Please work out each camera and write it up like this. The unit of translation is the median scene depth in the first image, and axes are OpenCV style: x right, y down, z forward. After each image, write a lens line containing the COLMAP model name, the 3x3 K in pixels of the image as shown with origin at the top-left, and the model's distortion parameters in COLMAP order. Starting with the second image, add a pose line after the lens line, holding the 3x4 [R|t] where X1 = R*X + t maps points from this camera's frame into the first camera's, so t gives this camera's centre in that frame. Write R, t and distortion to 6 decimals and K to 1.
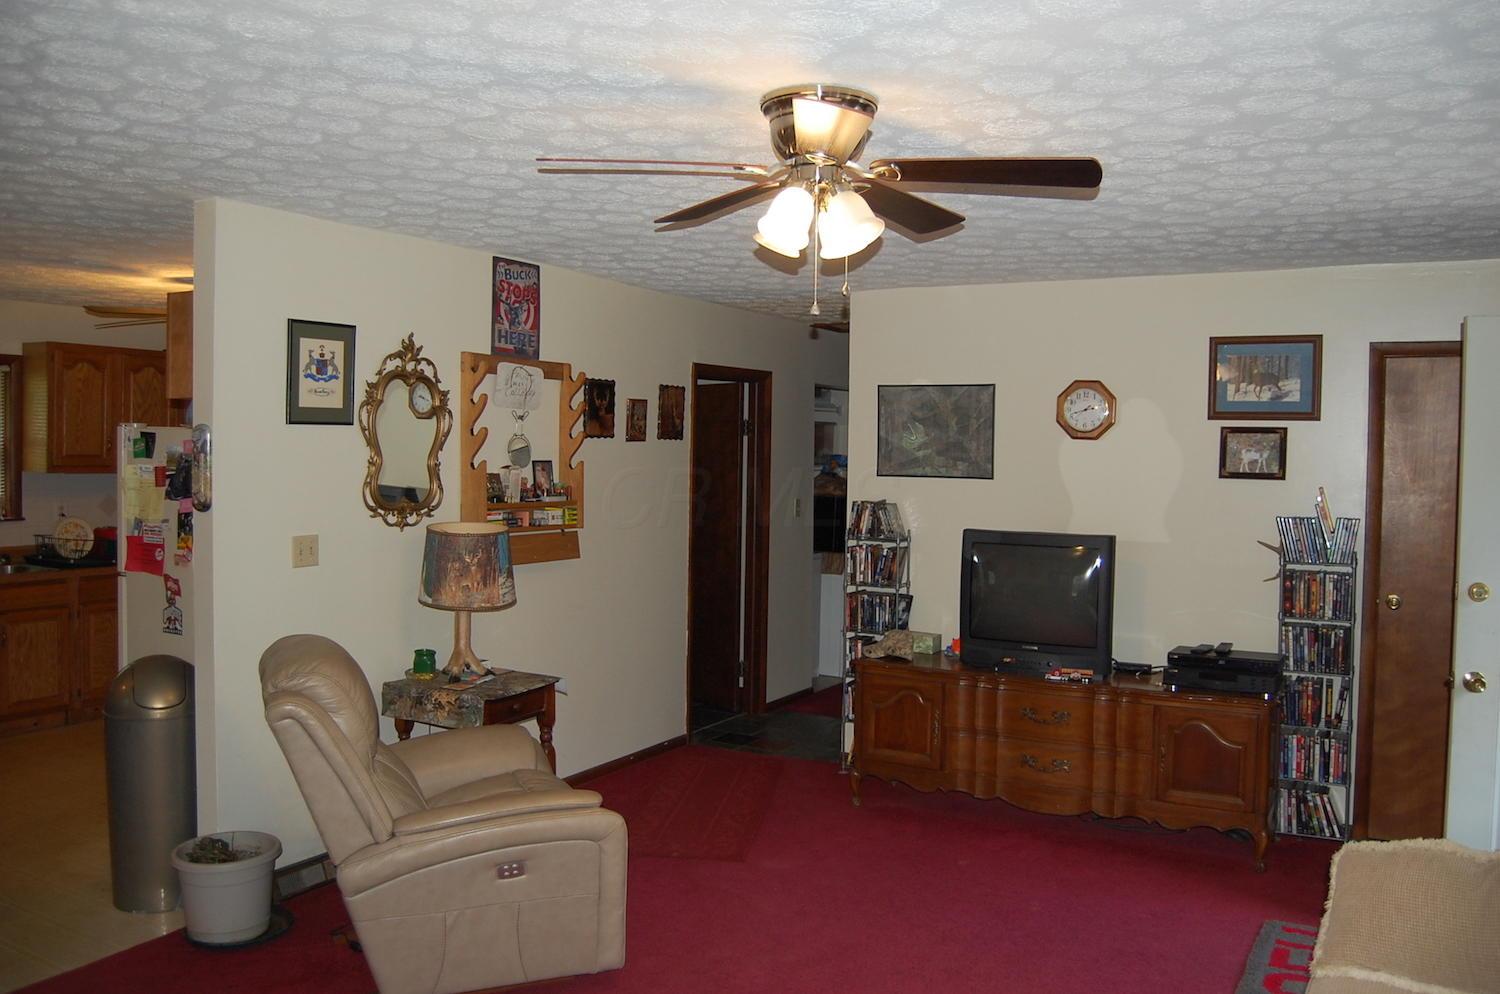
lens RADIAL K [[1152.2, 0, 773.5], [0, 1152.2, 491.1], [0, 0, 1]] dist [-0.075410, 0.006677]
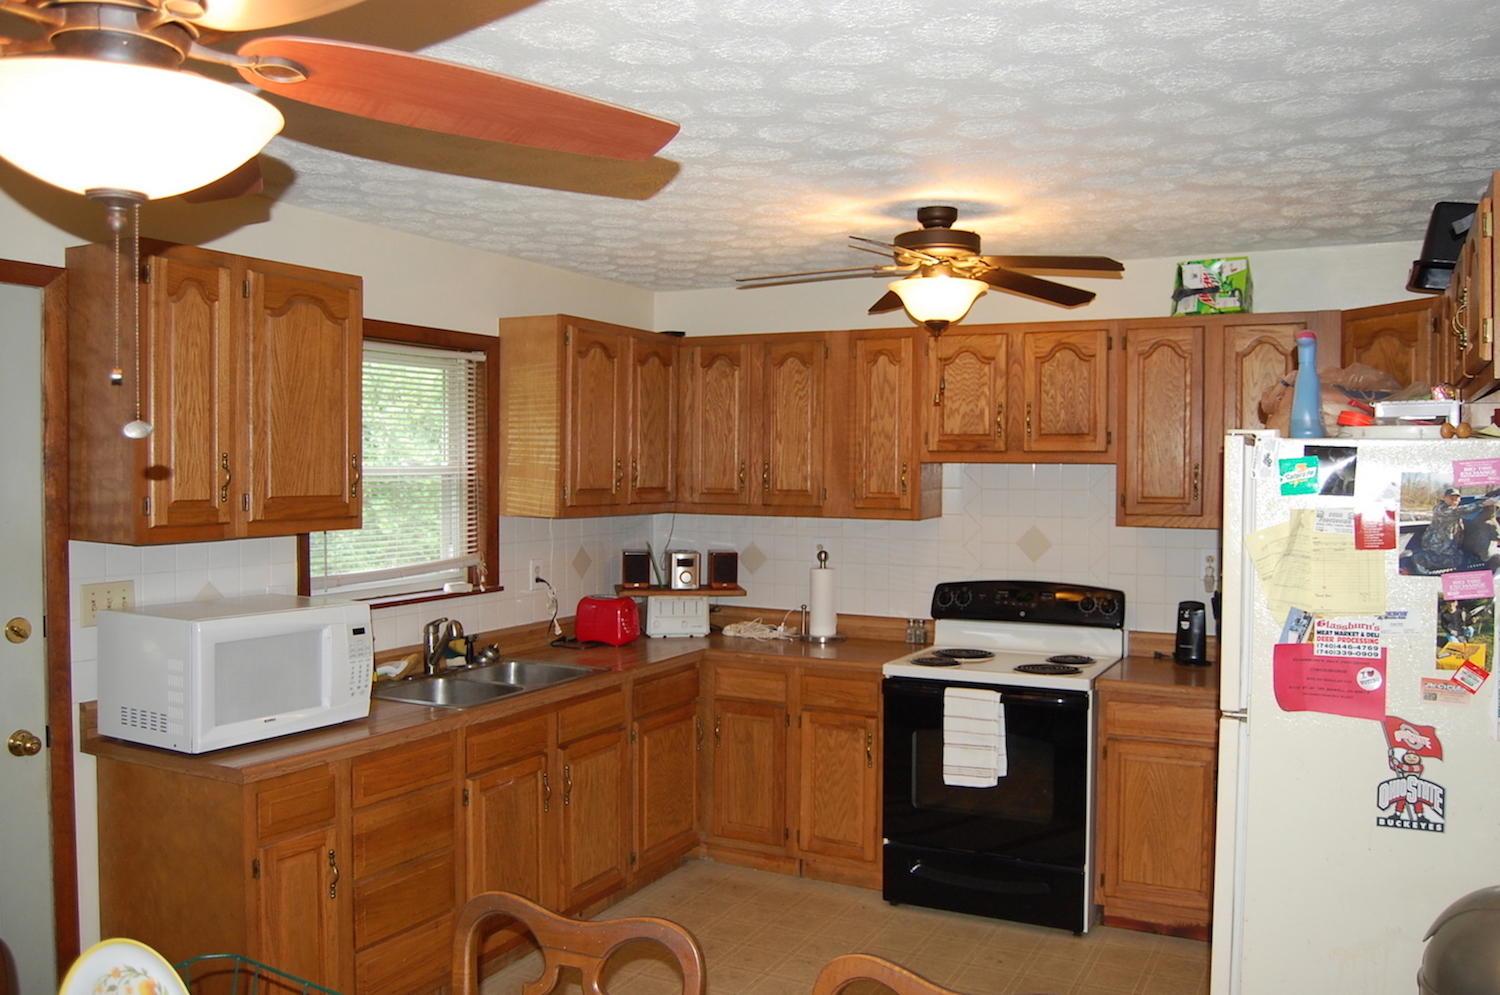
lens RADIAL K [[1152.2, 0, 773.5], [0, 1152.2, 491.6], [0, 0, 1]] dist [-0.075410, 0.006677]
pose [[0.997782, -0.023988, 0.062098, -0.704665], [0.024666, 0.999644, -0.010161, -0.026722], [-0.061832, 0.011671, 0.998018, 0.408789]]
